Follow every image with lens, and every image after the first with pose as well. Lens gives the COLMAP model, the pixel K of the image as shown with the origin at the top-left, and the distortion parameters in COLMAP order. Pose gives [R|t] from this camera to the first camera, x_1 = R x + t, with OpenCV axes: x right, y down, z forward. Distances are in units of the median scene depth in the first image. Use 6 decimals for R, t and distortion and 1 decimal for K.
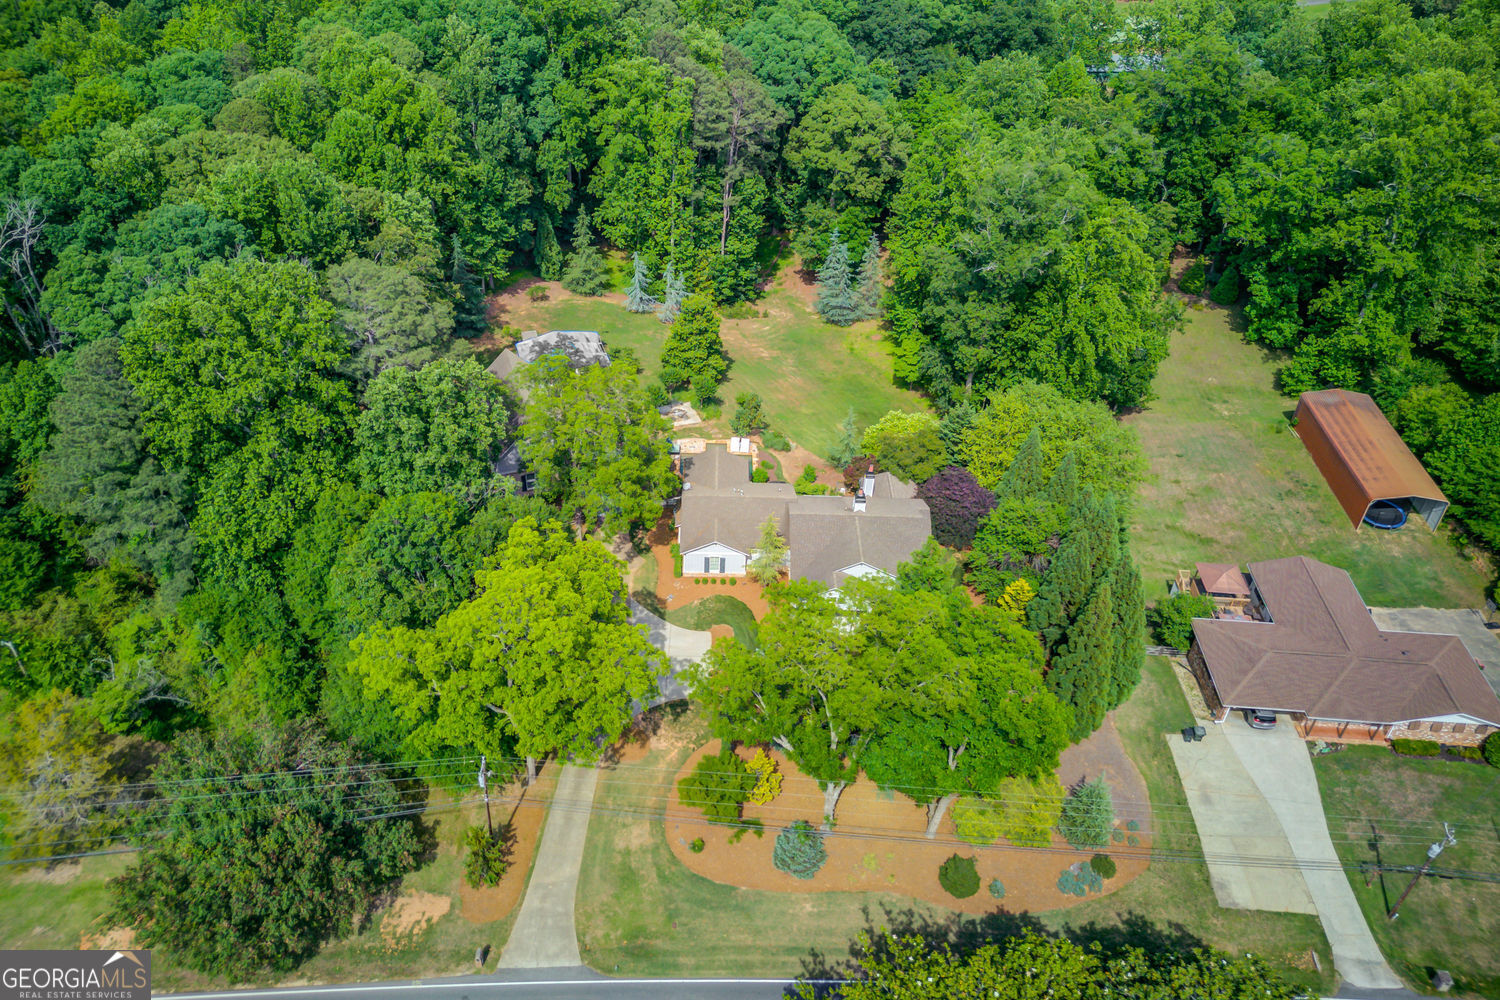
lens RADIAL K [[1255.9, 0, 750.0], [0, 1255.9, 500.0], [0, 0, 1]] dist [0.115318, -0.000870]
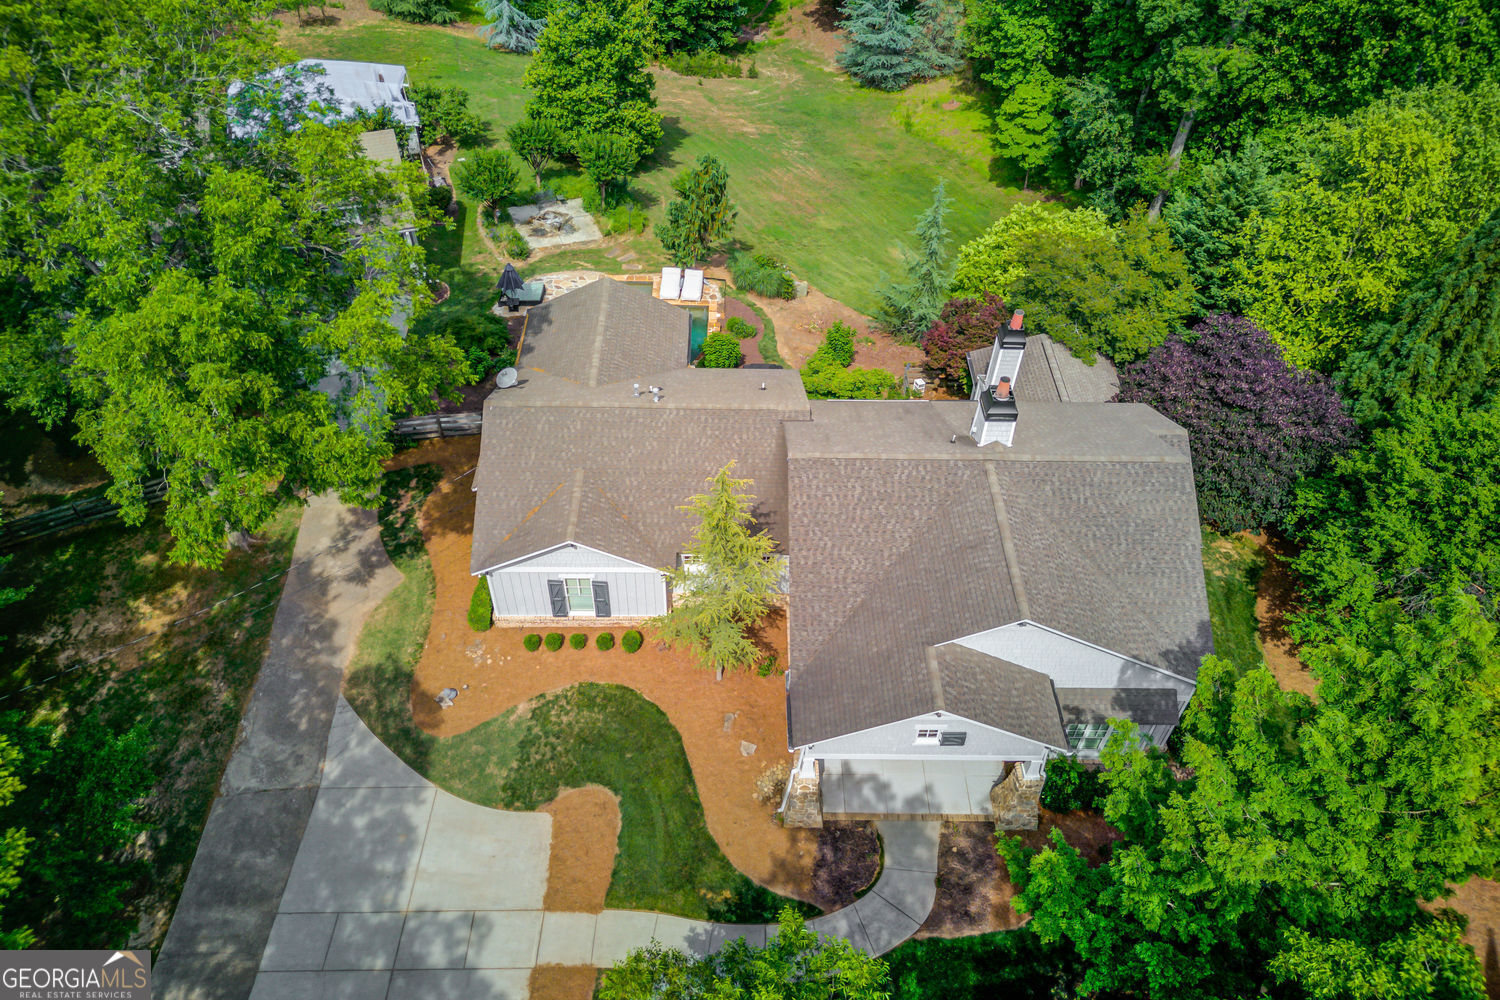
lens RADIAL K [[1255.9, 0, 750.0], [0, 1255.9, 500.0], [0, 0, 1]] dist [0.115318, -0.000870]
pose [[0.999885, -0.009873, -0.011497, 0.021143], [0.010806, 0.996391, 0.084191, -0.004860], [0.010624, -0.084305, 0.996383, 0.553561]]
